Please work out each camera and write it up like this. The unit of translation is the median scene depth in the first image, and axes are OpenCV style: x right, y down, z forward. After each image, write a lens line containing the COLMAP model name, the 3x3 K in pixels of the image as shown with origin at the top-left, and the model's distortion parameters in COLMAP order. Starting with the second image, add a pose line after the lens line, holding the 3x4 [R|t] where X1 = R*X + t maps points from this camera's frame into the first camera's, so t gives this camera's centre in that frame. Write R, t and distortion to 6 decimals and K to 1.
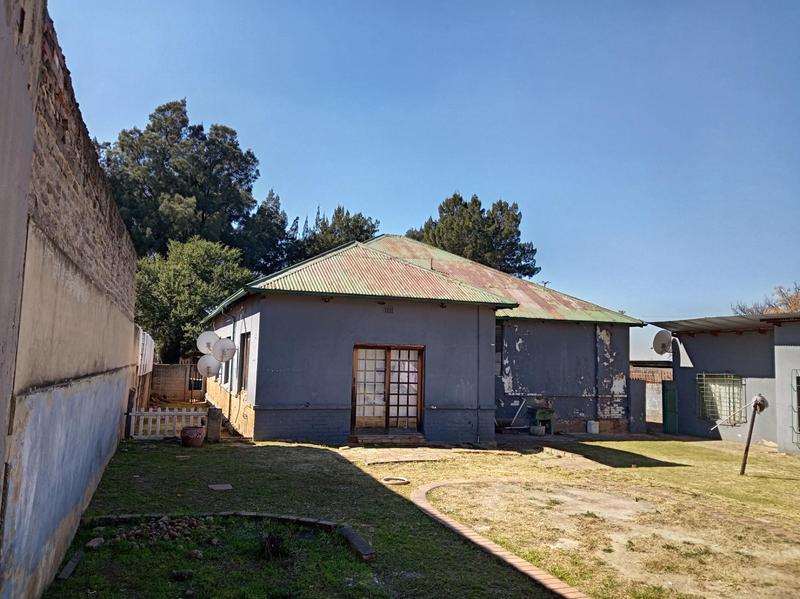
lens RADIAL K [[630.2, 0, 400.0], [0, 630.2, 299.5], [0, 0, 1]] dist [0.080515, -0.151078]
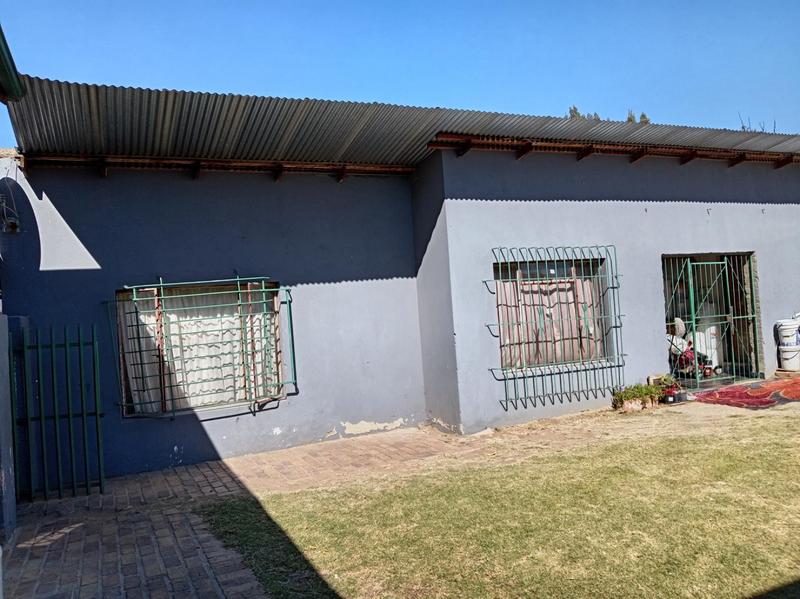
lens RADIAL K [[630.2, 0, 400.0], [0, 630.2, 299.5], [0, 0, 1]] dist [0.080515, -0.151078]
pose [[-0.129709, -0.015028, 0.991438, 0.135490], [-0.027960, 0.999543, 0.011492, 0.118983], [-0.991158, -0.026230, -0.130070, 0.932771]]
